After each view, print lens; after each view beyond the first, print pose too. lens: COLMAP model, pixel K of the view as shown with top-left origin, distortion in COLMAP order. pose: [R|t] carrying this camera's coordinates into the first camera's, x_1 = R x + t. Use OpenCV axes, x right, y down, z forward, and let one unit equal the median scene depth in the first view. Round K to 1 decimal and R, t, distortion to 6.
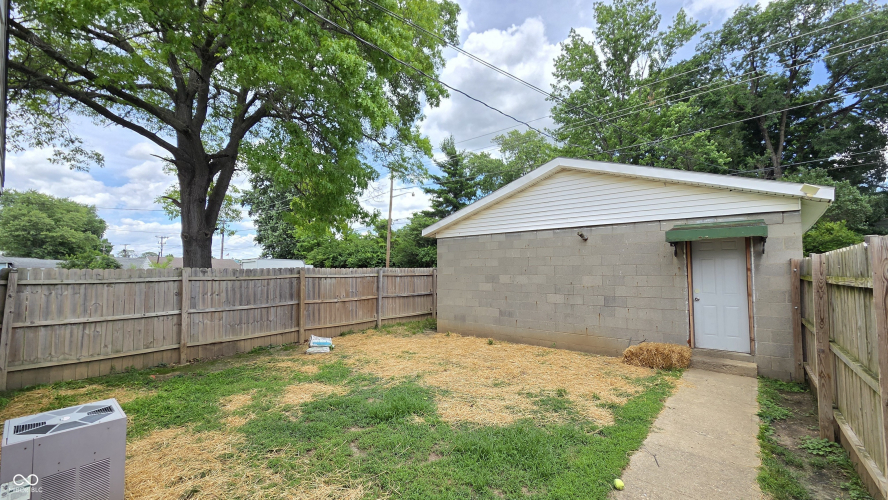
lens RADIAL K [[363.7, 0, 437.4], [0, 363.7, 253.7], [0, 0, 1]] dist [-0.001638, -0.000171]
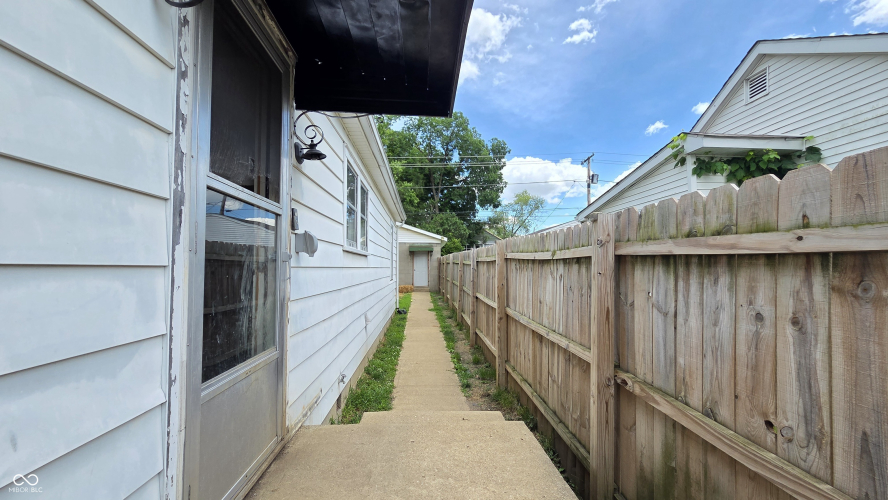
lens RADIAL K [[363.7, 0, 443.7], [0, 363.7, 250.7], [0, 0, 1]] dist [-0.001638, -0.000171]
pose [[0.717347, 0.023165, 0.696330, -0.315667], [-0.035851, 0.999350, 0.003687, -0.014154], [-0.695793, -0.027609, 0.717712, -0.343081]]
